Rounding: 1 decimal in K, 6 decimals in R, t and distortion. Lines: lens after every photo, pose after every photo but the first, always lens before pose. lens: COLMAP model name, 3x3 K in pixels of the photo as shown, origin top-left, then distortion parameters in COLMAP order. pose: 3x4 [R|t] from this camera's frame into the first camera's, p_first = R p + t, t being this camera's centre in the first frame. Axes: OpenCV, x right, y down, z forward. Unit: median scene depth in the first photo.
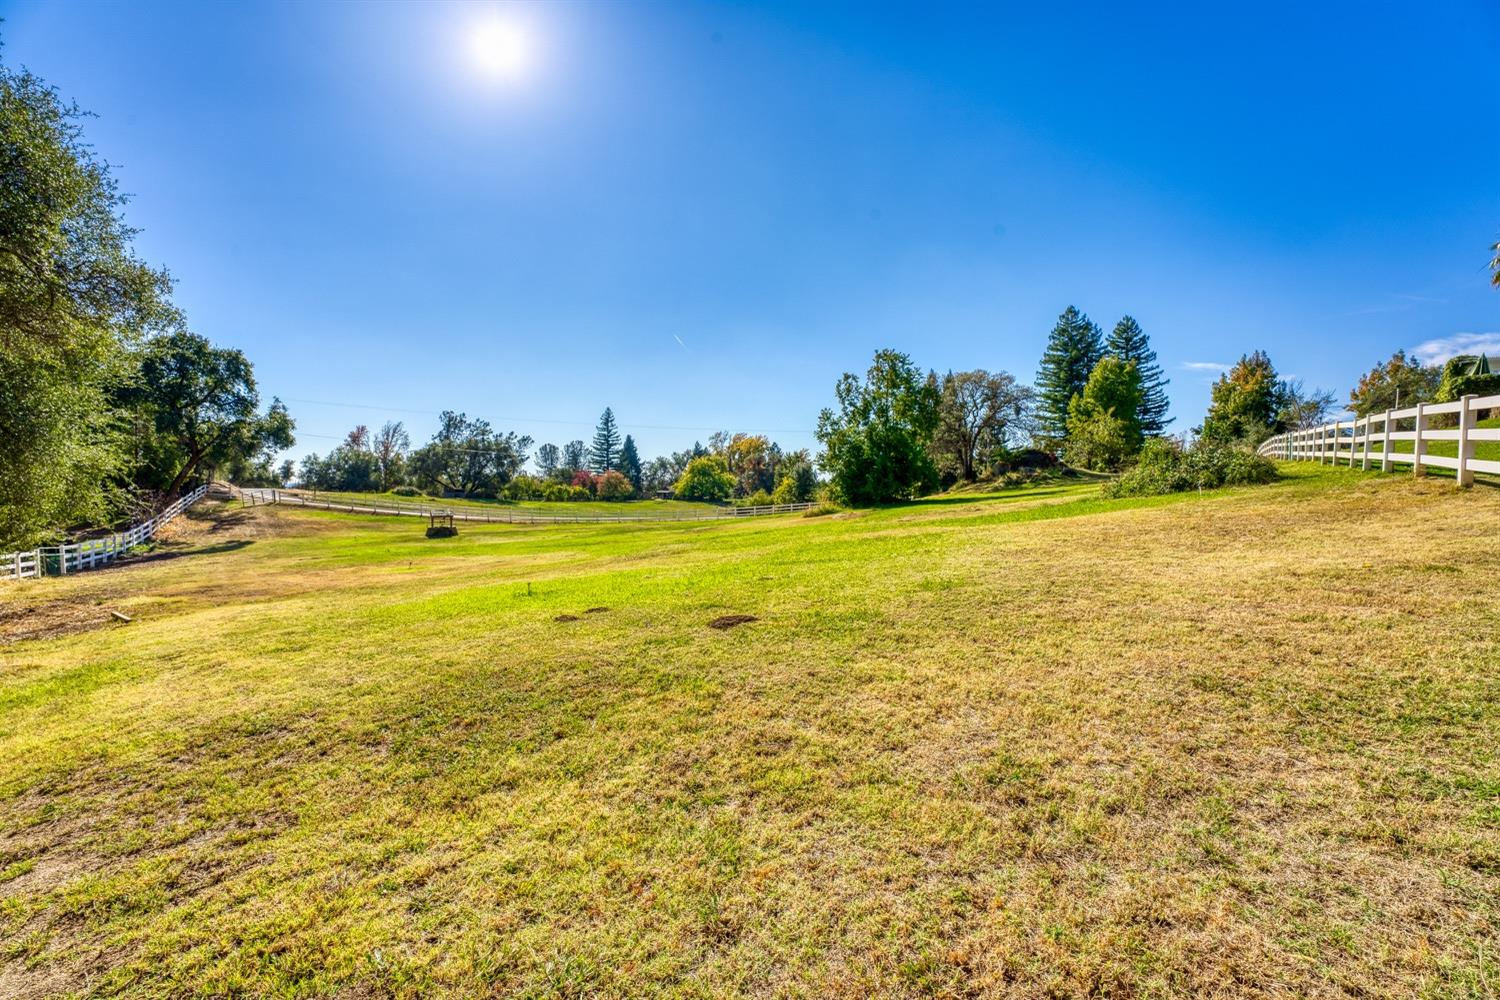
lens RADIAL K [[604.1, 0, 747.8], [0, 604.1, 500.7], [0, 0, 1]] dist [-0.022165, 0.000416]
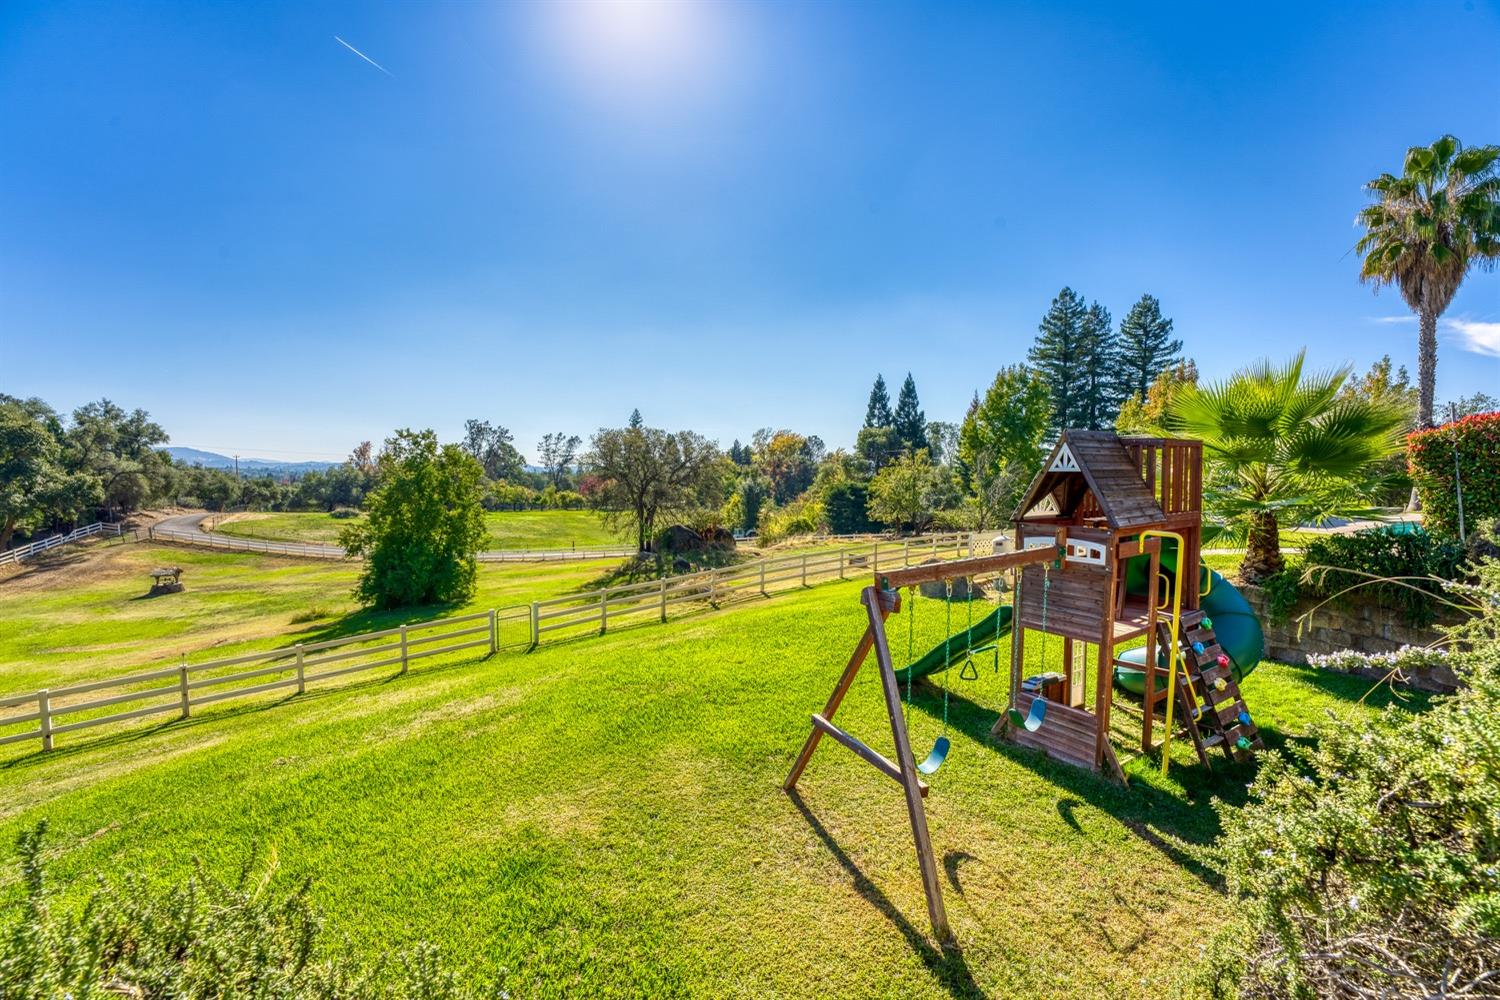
lens RADIAL K [[615.3, 0, 746.1], [0, 615.3, 503.5], [0, 0, 1]] dist [-0.021770, -0.000033]
pose [[0.971122, 0.014465, -0.238145, 0.282479], [-0.005868, 0.999306, 0.036772, -0.054559], [0.238511, -0.034313, 0.970533, 0.078533]]
